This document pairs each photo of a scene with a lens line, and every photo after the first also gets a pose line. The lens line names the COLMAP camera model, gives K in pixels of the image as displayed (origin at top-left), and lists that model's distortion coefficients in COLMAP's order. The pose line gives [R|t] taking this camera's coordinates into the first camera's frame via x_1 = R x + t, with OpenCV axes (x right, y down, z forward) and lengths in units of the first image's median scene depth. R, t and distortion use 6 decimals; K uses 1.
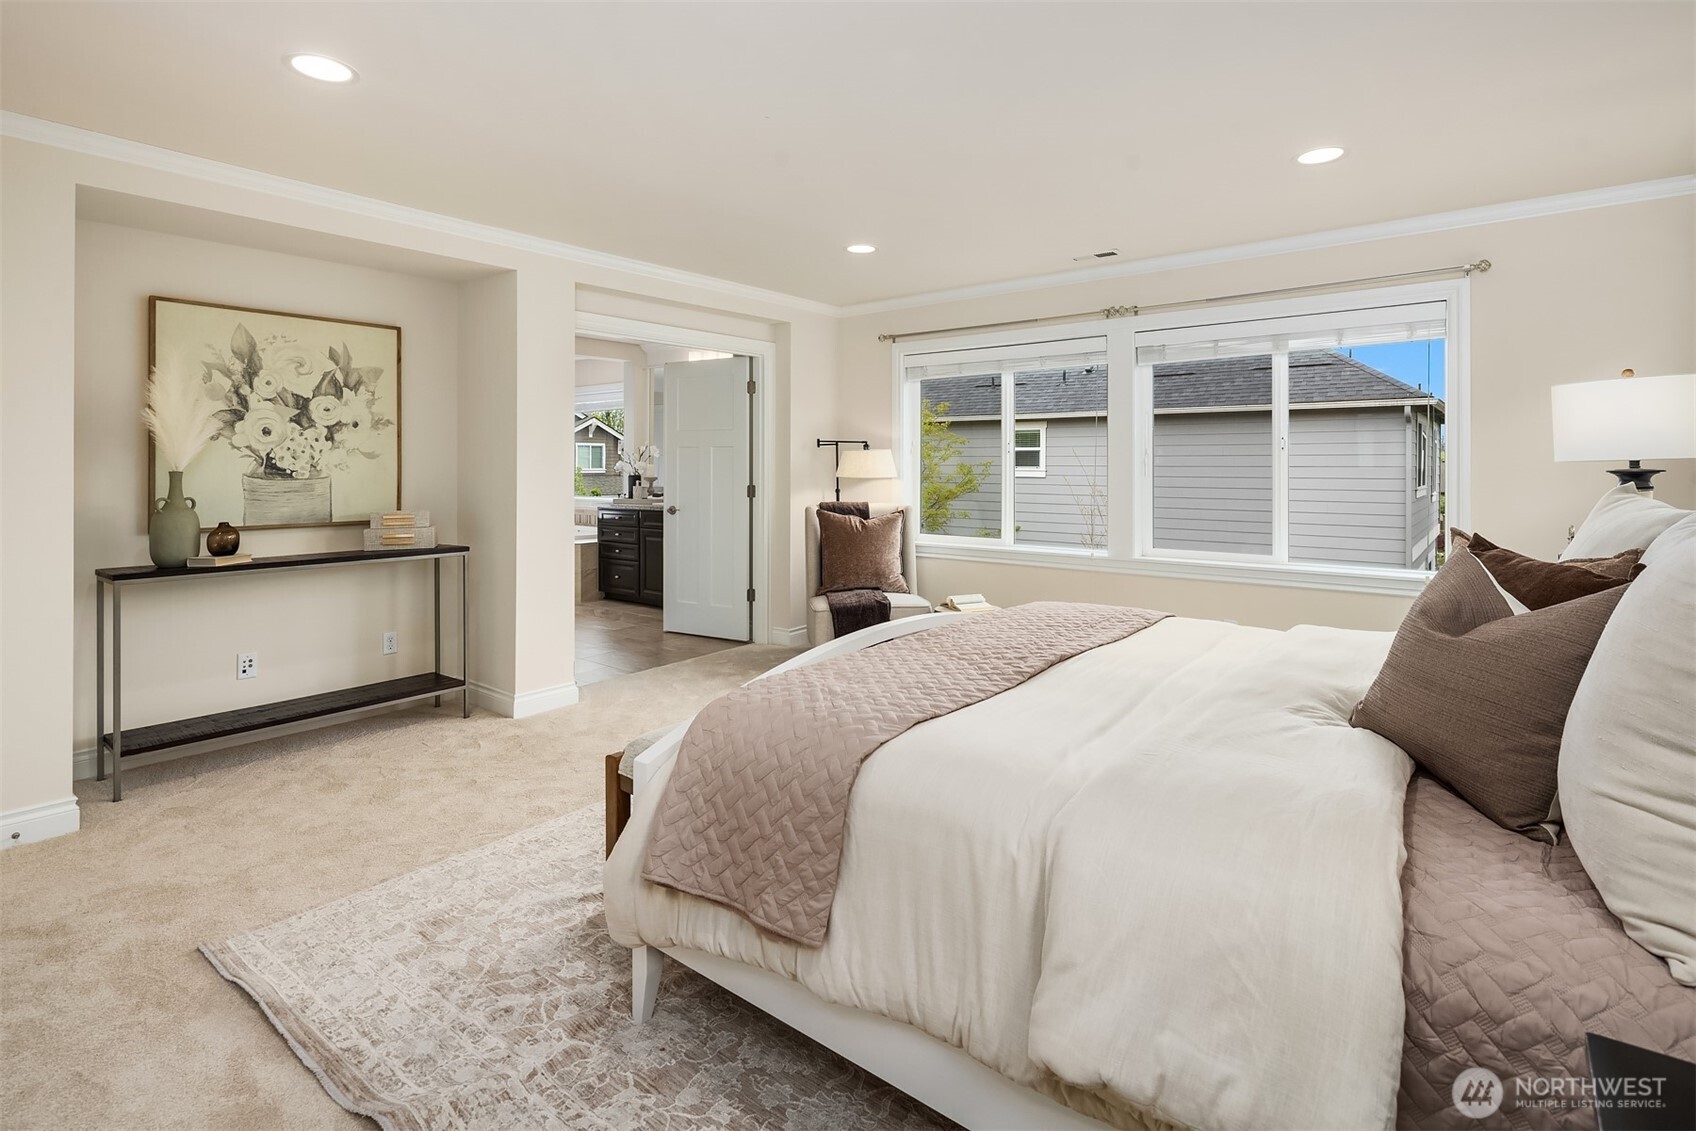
lens RADIAL K [[820.9, 0, 870.9], [0, 820.9, 469.0], [0, 0, 1]] dist [-0.002233, -0.000786]
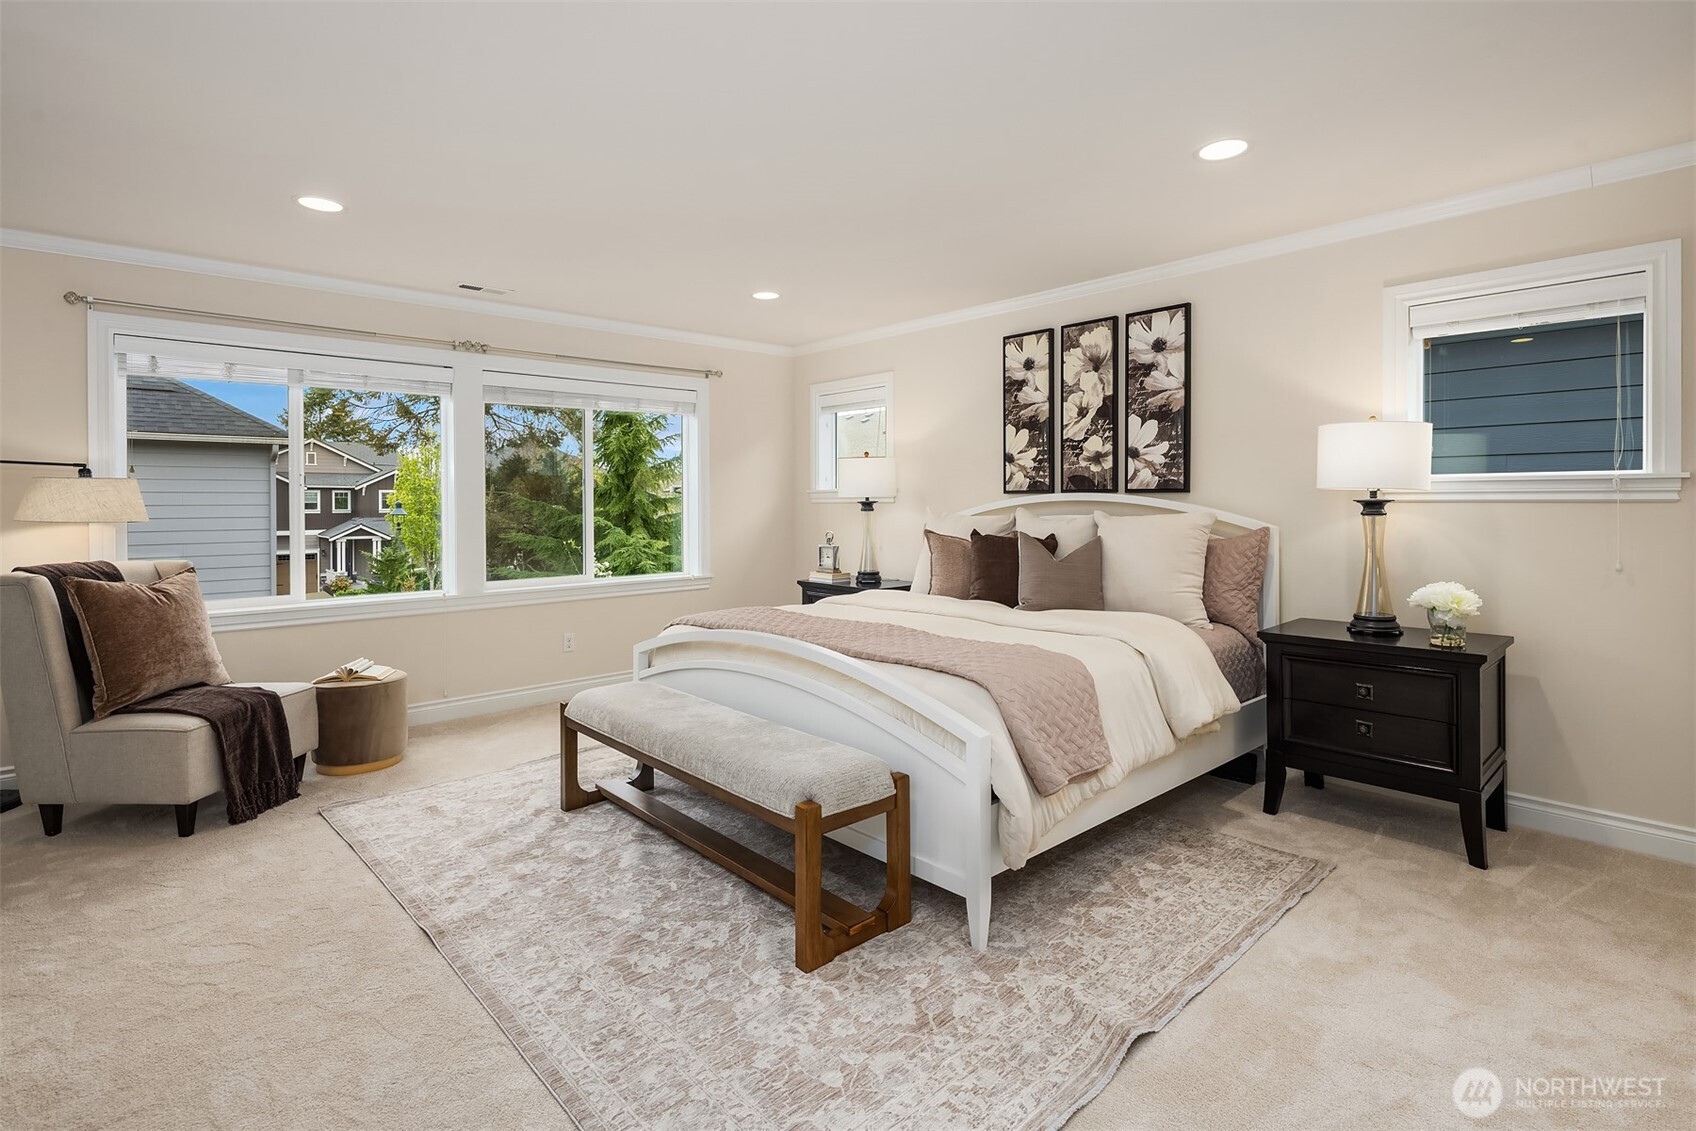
lens RADIAL K [[818.9, 0, 841.4], [0, 818.9, 500.1], [0, 0, 1]] dist [-0.000477, -0.000275]
pose [[0.180350, -0.000428, 0.983602, -0.731964], [0.010902, 0.999939, -0.001564, 0.000872], [-0.983542, 0.011005, 0.180344, 0.469742]]
